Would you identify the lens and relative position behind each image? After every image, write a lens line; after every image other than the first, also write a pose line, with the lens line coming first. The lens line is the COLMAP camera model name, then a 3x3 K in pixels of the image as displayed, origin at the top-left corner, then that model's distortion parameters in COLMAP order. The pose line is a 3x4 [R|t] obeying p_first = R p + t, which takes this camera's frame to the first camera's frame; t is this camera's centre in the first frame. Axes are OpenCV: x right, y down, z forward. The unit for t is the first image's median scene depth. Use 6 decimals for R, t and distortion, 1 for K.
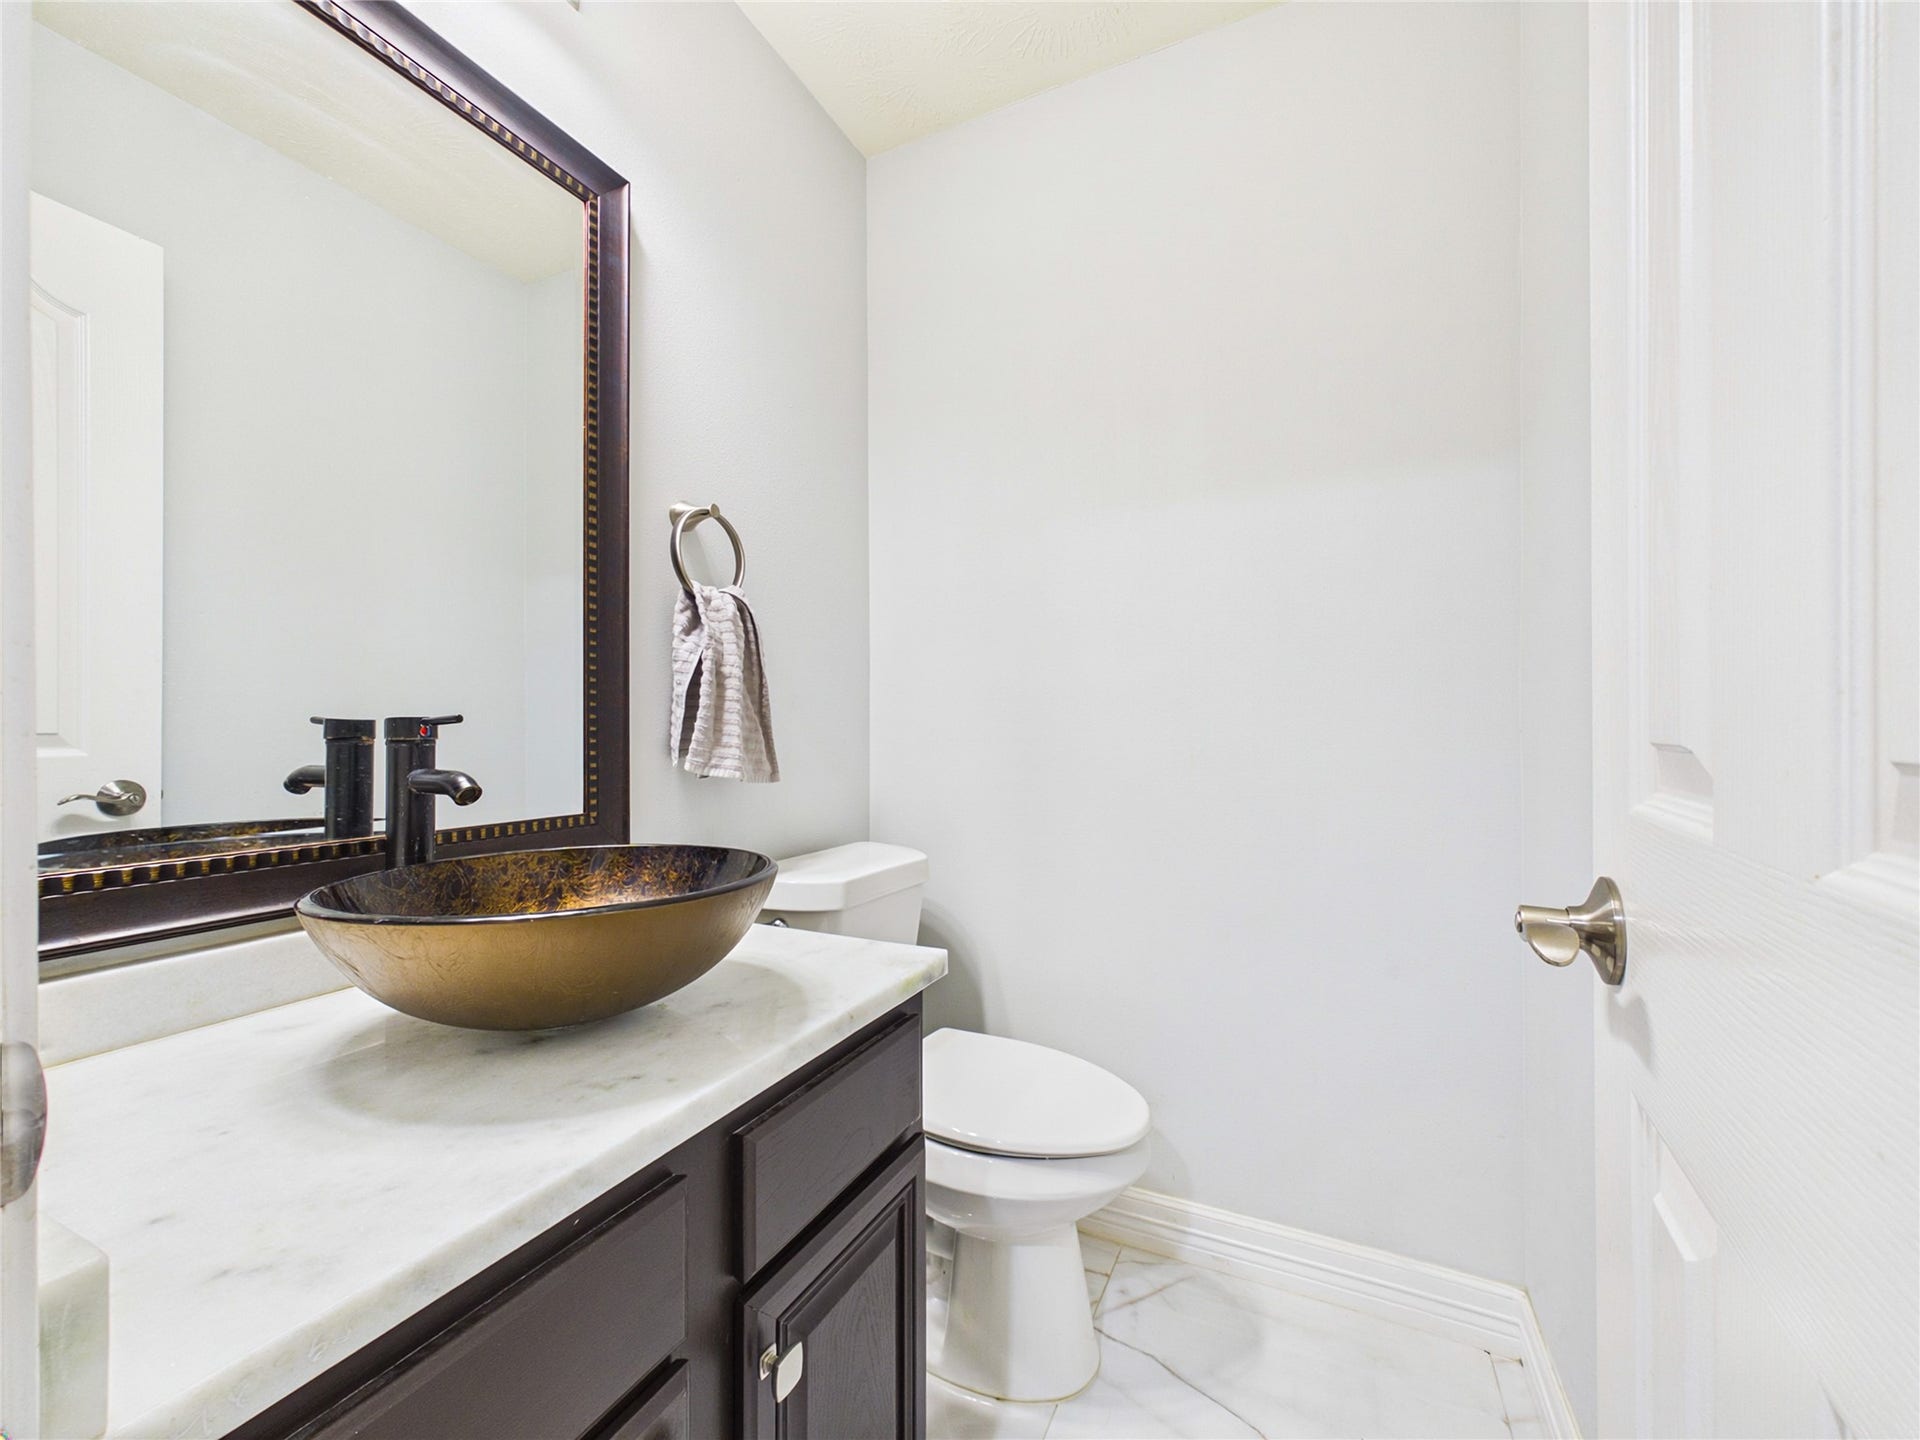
lens RADIAL K [[774.4, 0, 958.0], [0, 774.4, 742.8], [0, 0, 1]] dist [0.000253, 0.000007]
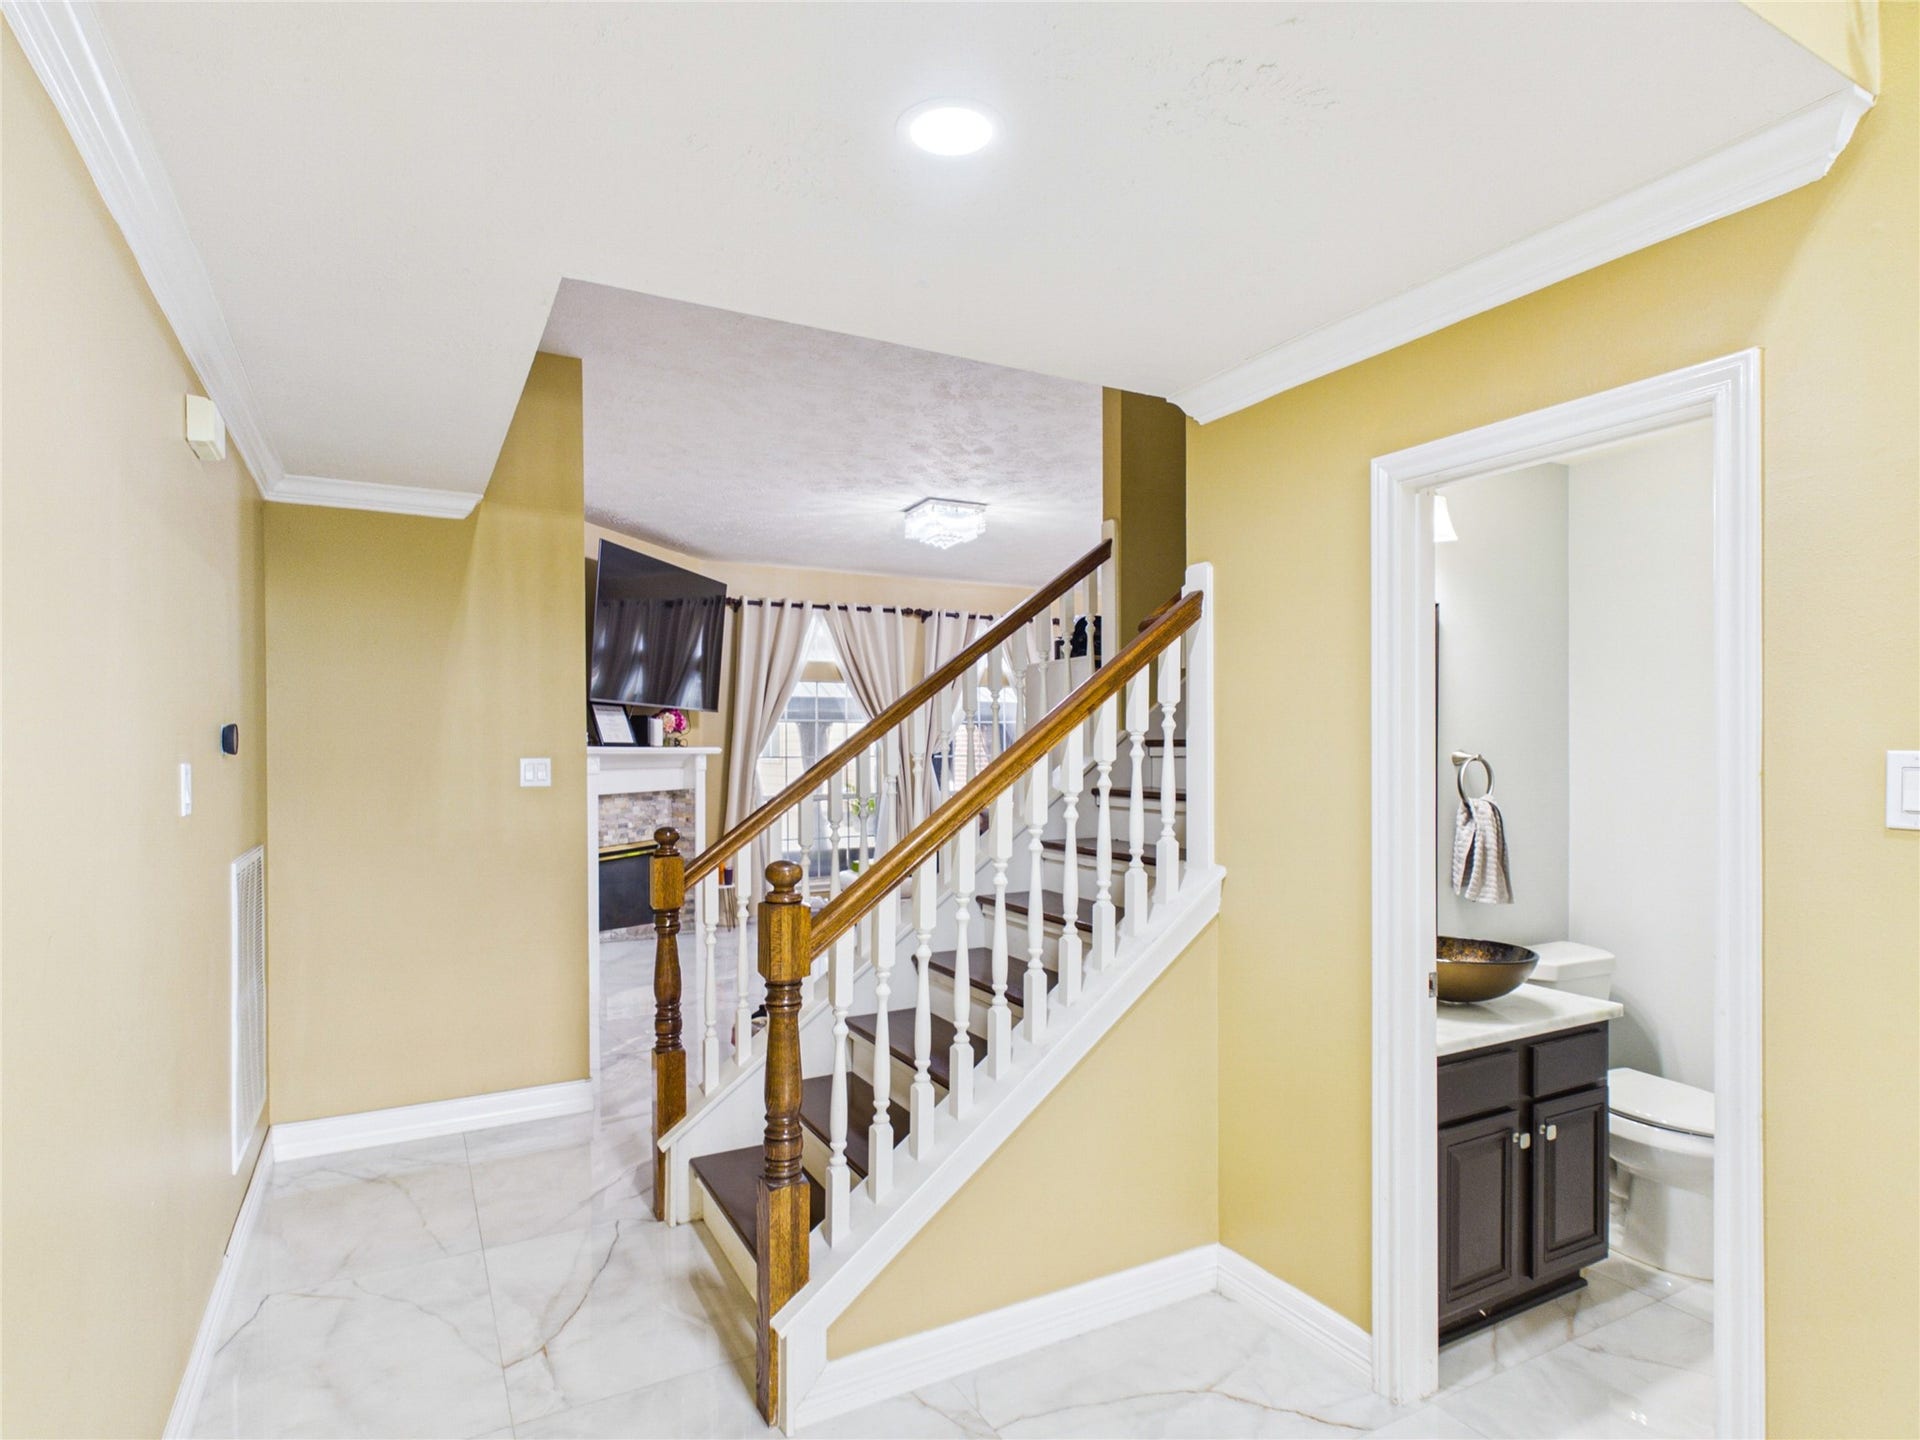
lens RADIAL K [[1030.7, 0, 955.9], [0, 1030.7, 745.3], [0, 0, 1]] dist [0.000583, 0.000323]
pose [[0.814677, 0.005958, -0.579884, 0.103803], [-0.014563, 0.999842, -0.010187, -0.300826], [0.579732, 0.016744, 0.814635, -1.851559]]
